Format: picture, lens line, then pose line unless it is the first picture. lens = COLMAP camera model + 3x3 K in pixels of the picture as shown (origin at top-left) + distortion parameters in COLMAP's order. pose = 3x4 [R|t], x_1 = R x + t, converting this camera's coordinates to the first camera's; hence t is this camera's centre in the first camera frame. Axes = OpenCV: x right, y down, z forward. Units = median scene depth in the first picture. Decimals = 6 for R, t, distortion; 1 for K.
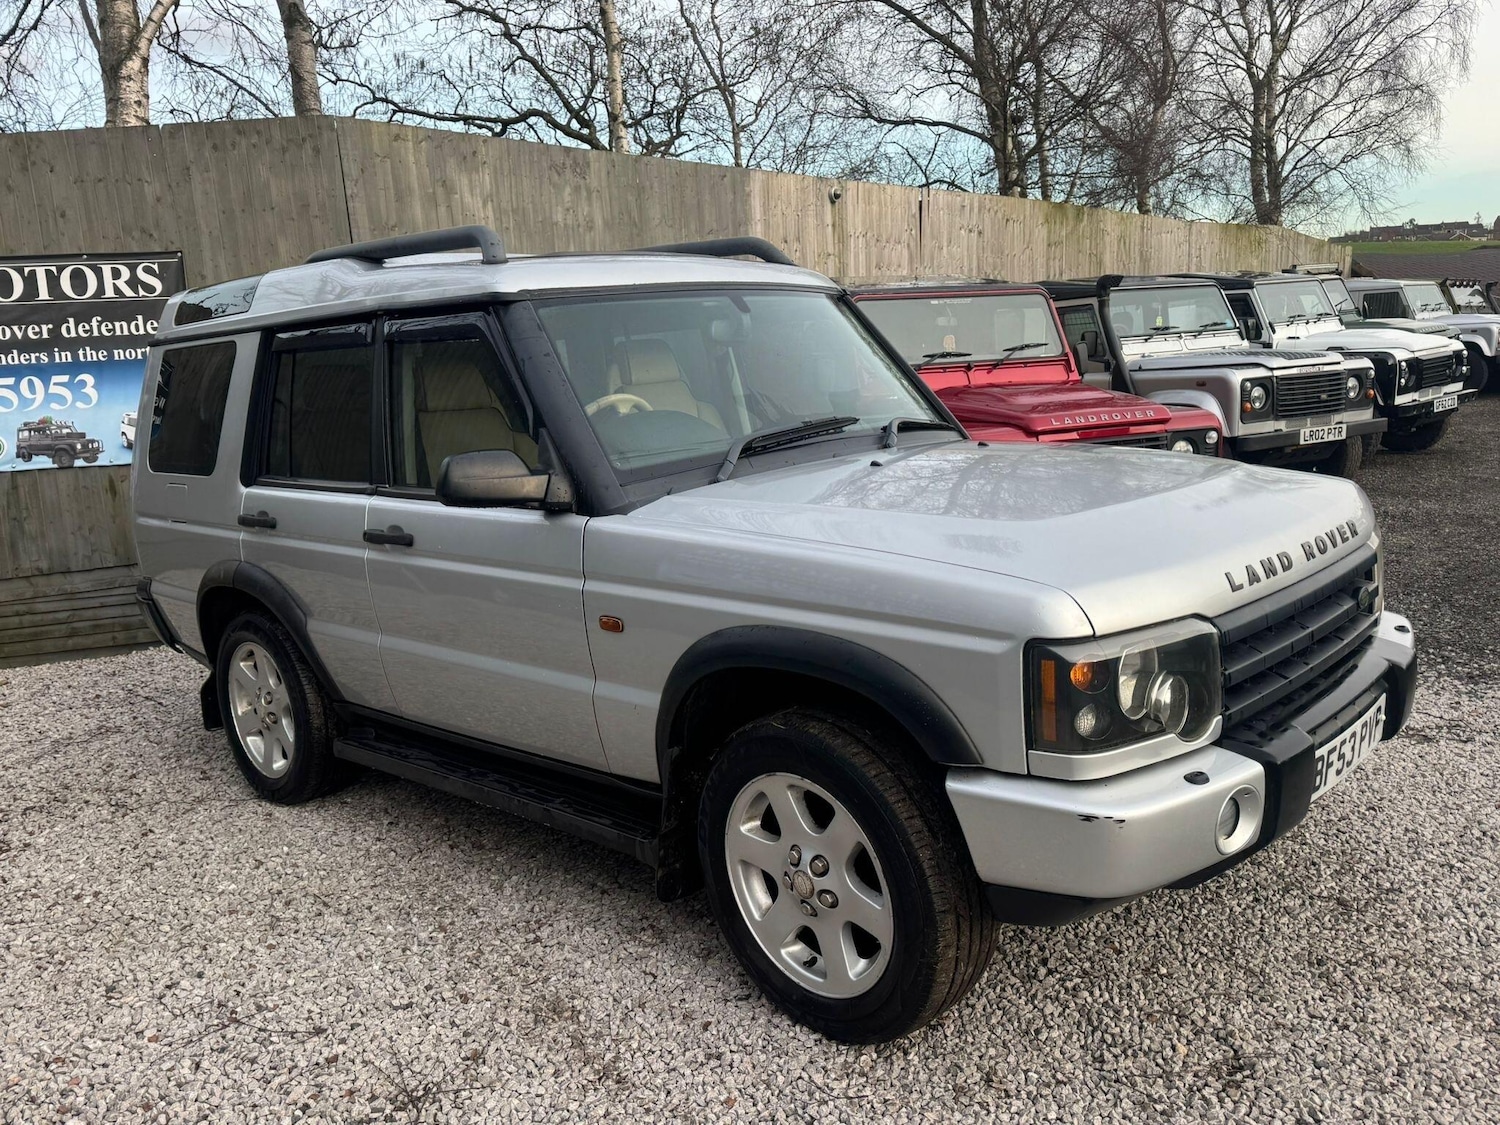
lens RADIAL K [[1222.9, 0, 749.2], [0, 1222.9, 580.8], [0, 0, 1]] dist [0.035283, -0.045761]
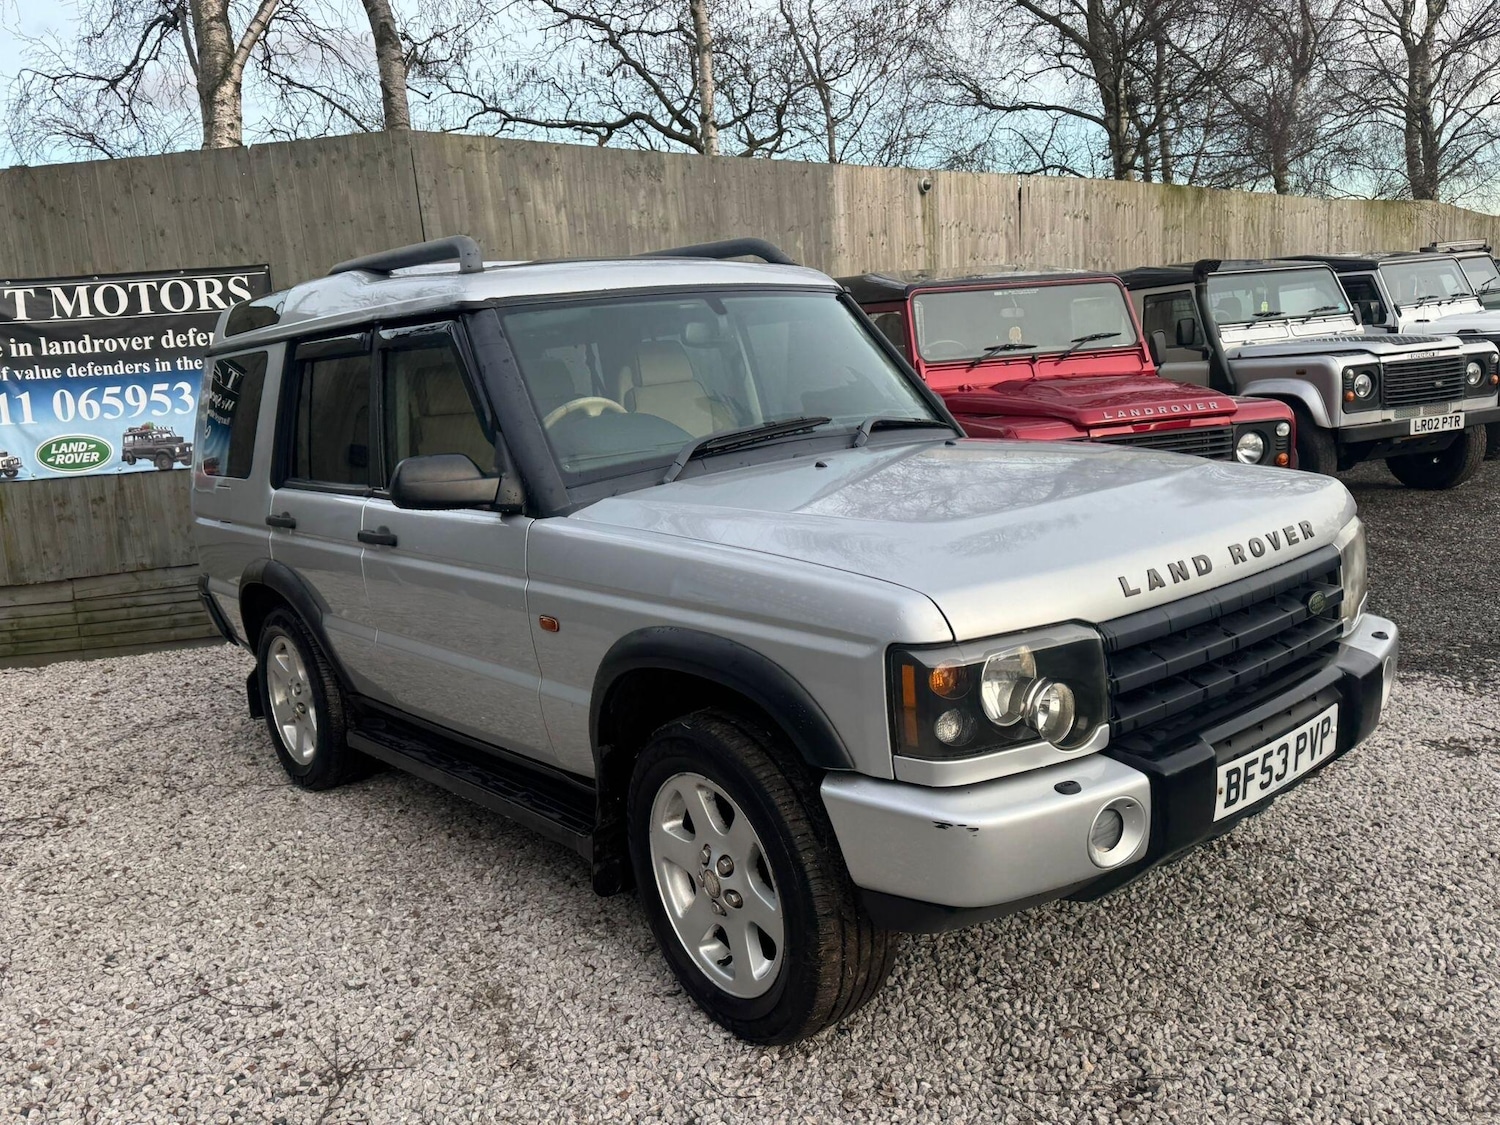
lens RADIAL K [[1222.5, 0, 741.3], [0, 1222.5, 578.8], [0, 0, 1]] dist [0.042145, -0.059855]
pose [[0.992108, 0.003994, -0.125320, 0.141214], [-0.003605, 0.999988, 0.003335, -0.004871], [0.125332, -0.002857, 0.992111, 0.001871]]
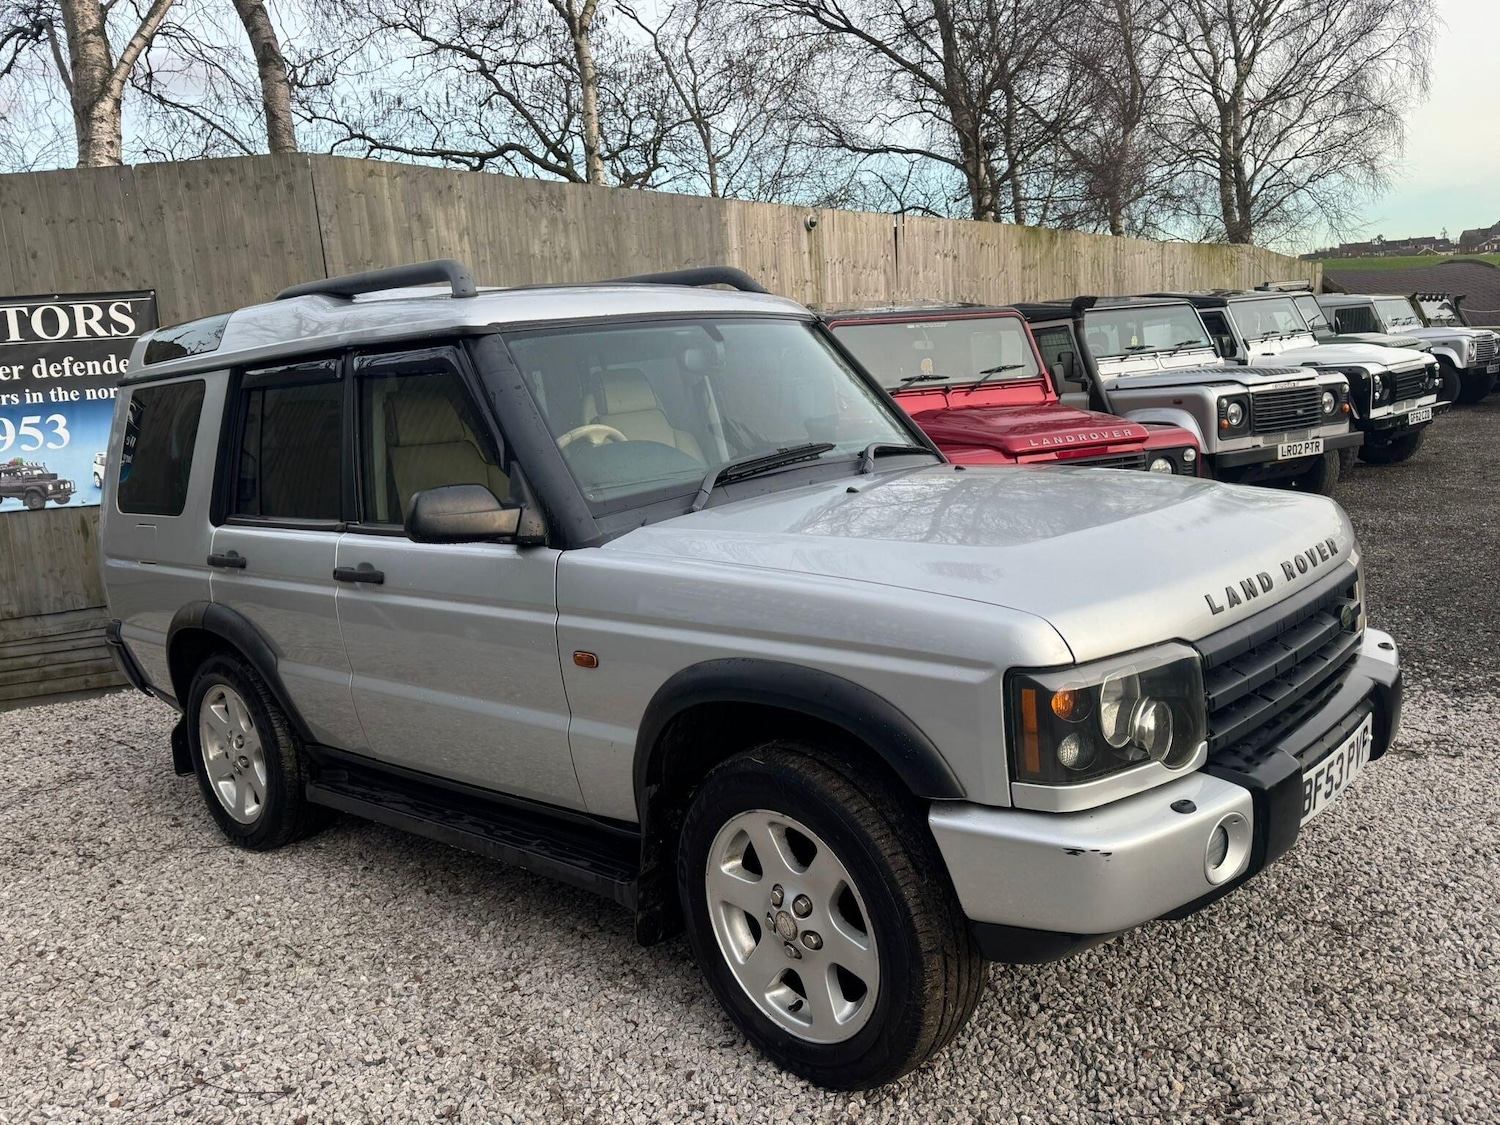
lens RADIAL K [[1221.2, 0, 755.7], [0, 1221.2, 558.0], [0, 0, 1]] dist [0.044796, -0.061629]
pose [[0.999640, -0.021704, 0.015747, 0.008166], [0.022286, 0.999036, -0.037811, -0.004952], [-0.014911, 0.038148, 0.999161, 0.012563]]
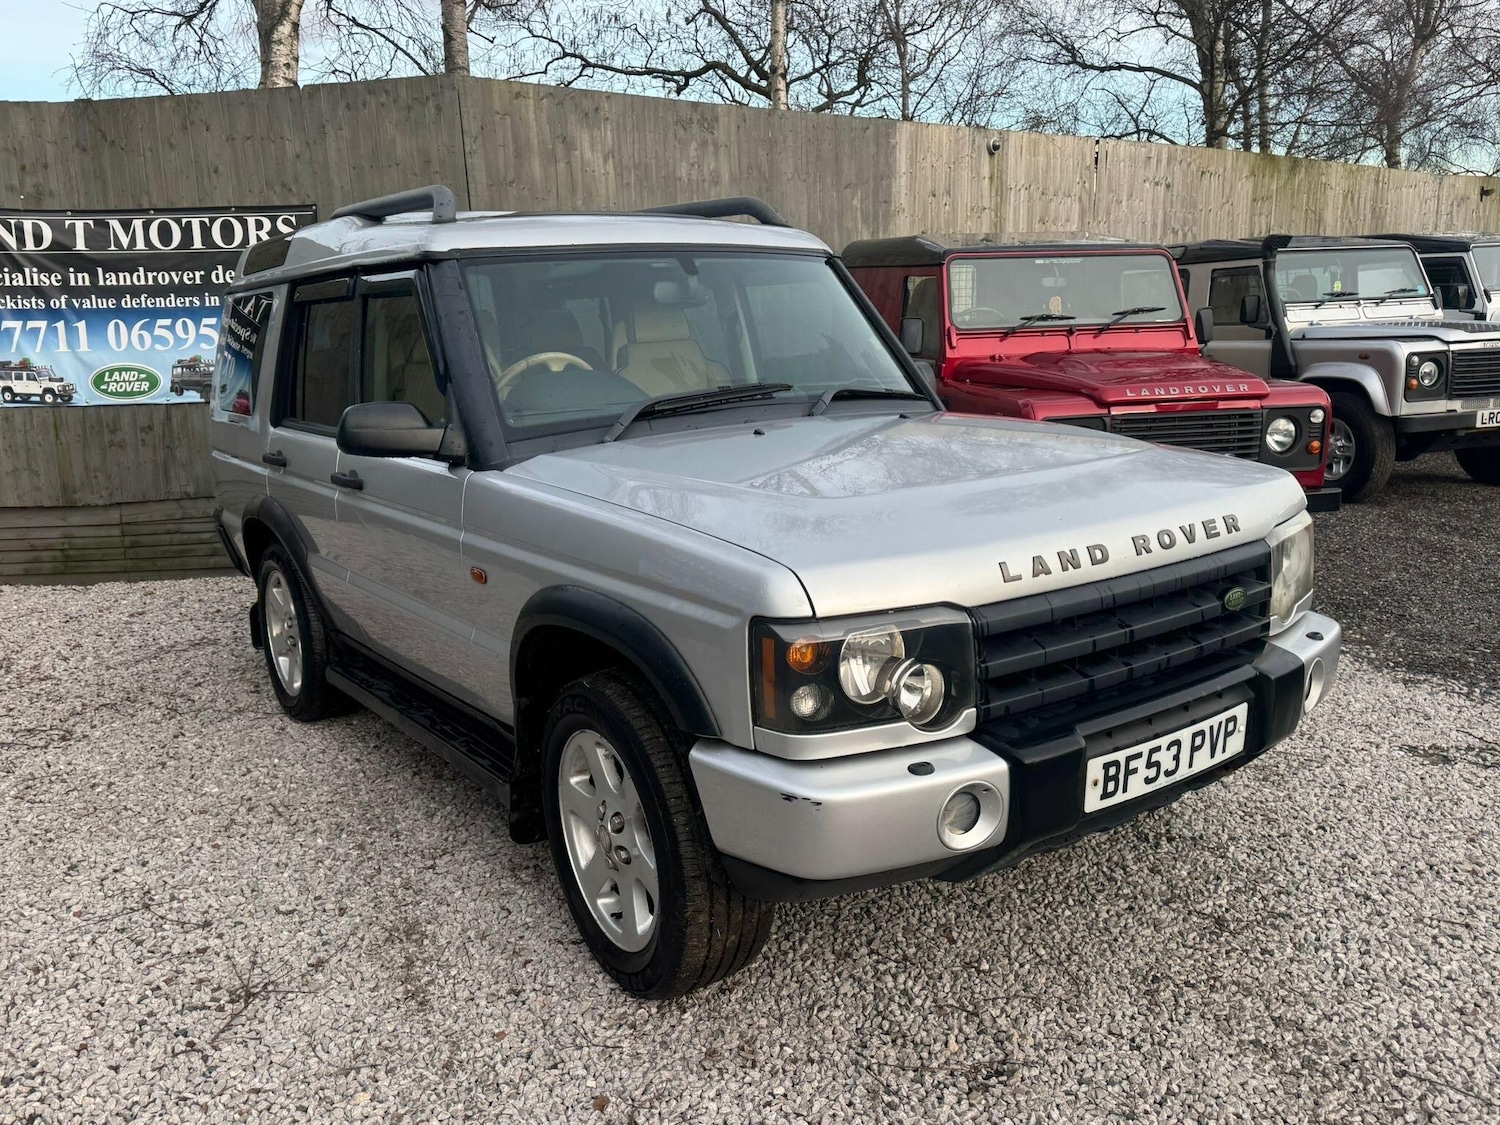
lens RADIAL K [[1222.5, 0, 741.3], [0, 1222.5, 578.8], [0, 0, 1]] dist [0.042145, -0.059855]
pose [[0.978915, 0.065574, -0.193456, 0.248525], [-0.058663, 0.997425, 0.041245, -0.013942], [0.195663, -0.029027, 0.980242, 0.014772]]
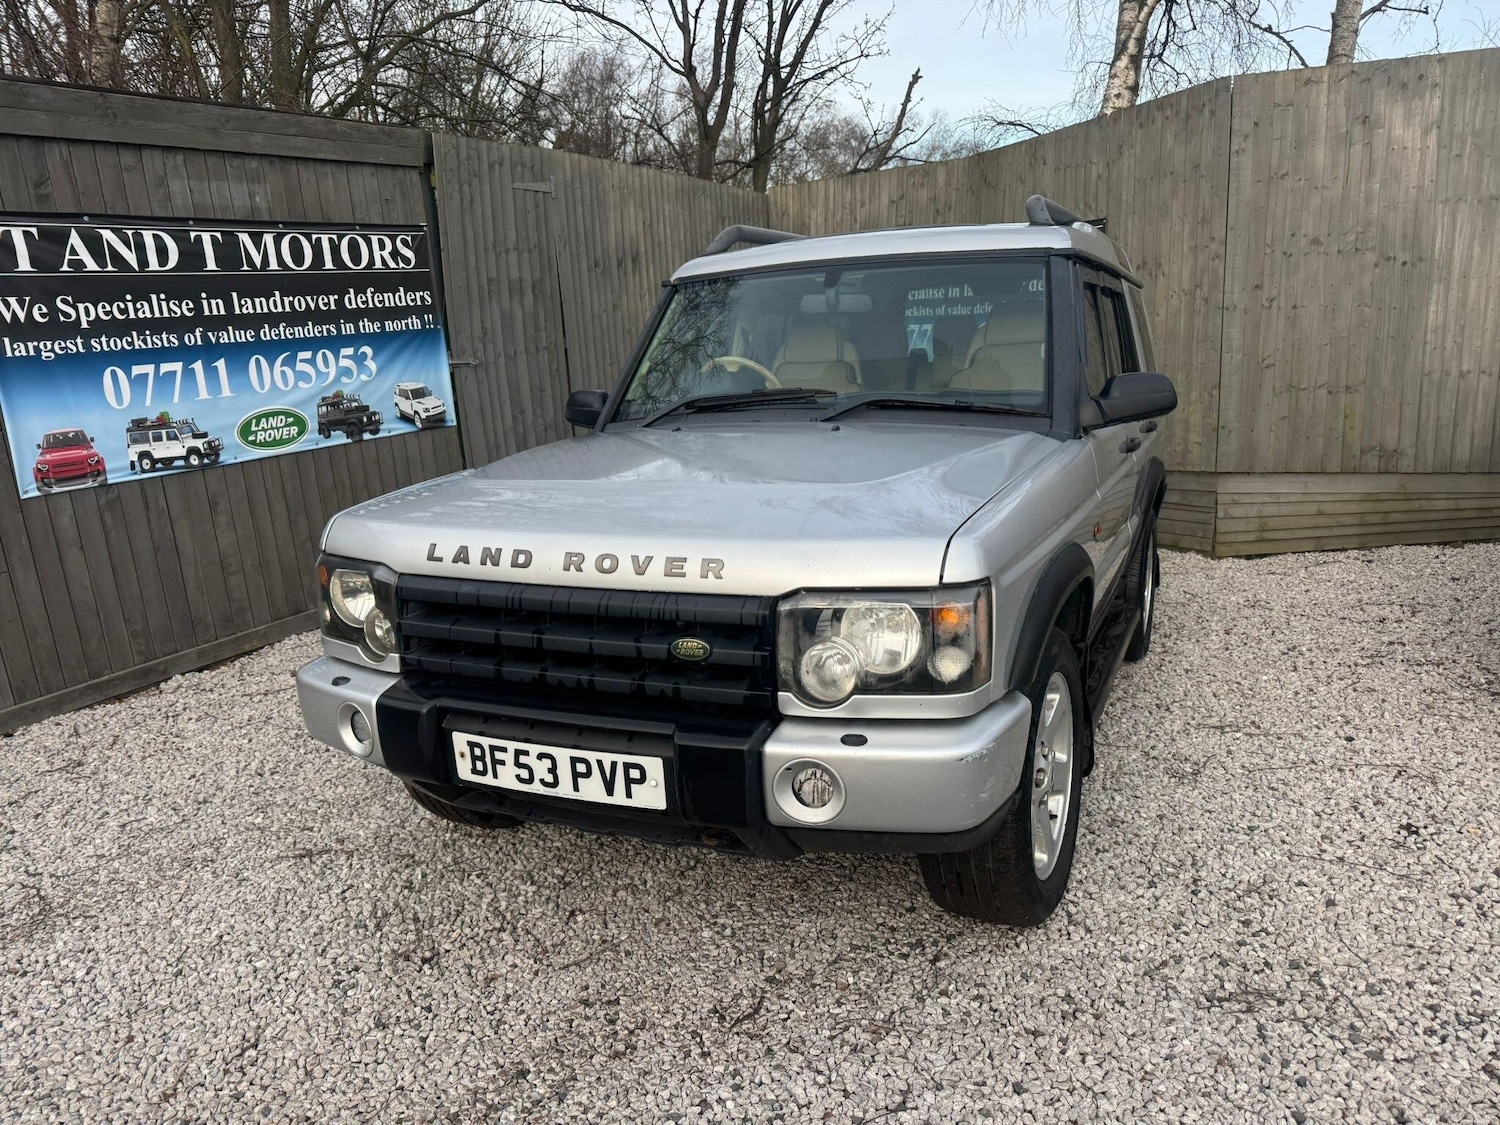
lens RADIAL K [[1068.6, 0, 746.4], [0, 1068.6, 577.3], [0, 0, 1]] dist [0.032250, -0.021758]
pose [[0.313261, 0.243011, -0.918049, 0.930155], [-0.162901, 0.966128, 0.200151, -0.147957], [0.935591, 0.086851, 0.342237, 0.618884]]
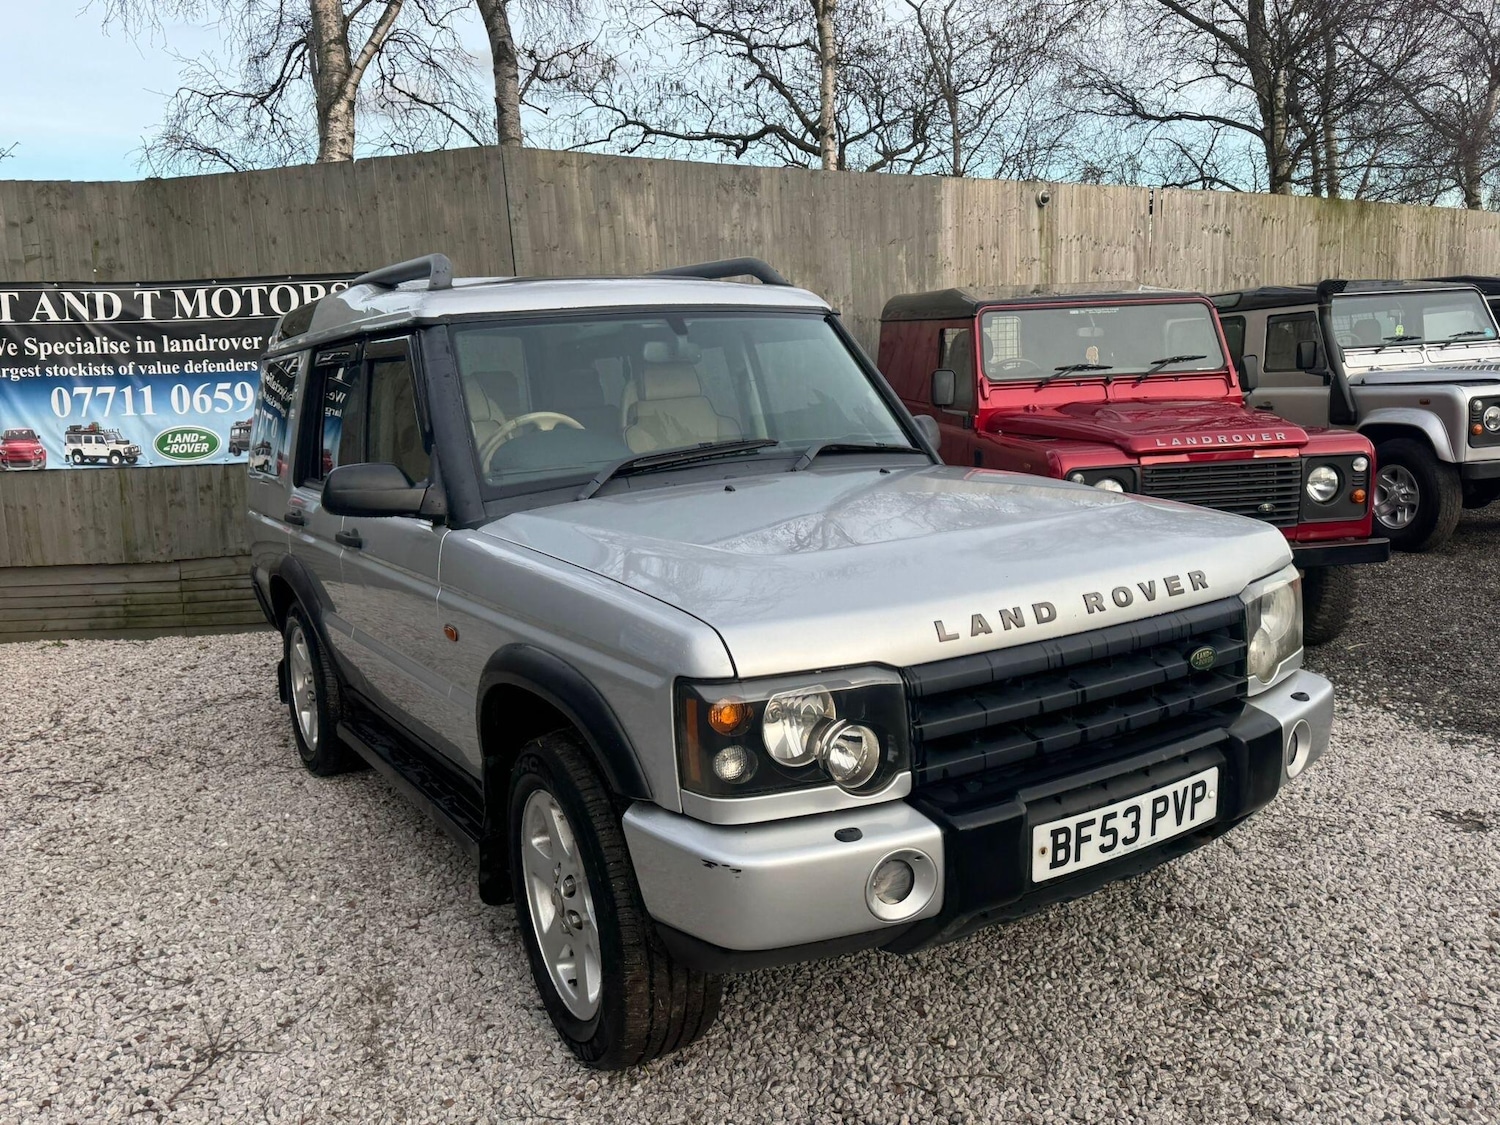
lens RADIAL K [[1222.4, 0, 739.1], [0, 1222.4, 556.6], [0, 0, 1]] dist [0.046601, -0.061992]
pose [[0.962837, 0.048531, -0.265686, 0.323823], [-0.054100, 0.998442, -0.013681, -0.023239], [0.264608, 0.027546, 0.963963, 0.036430]]
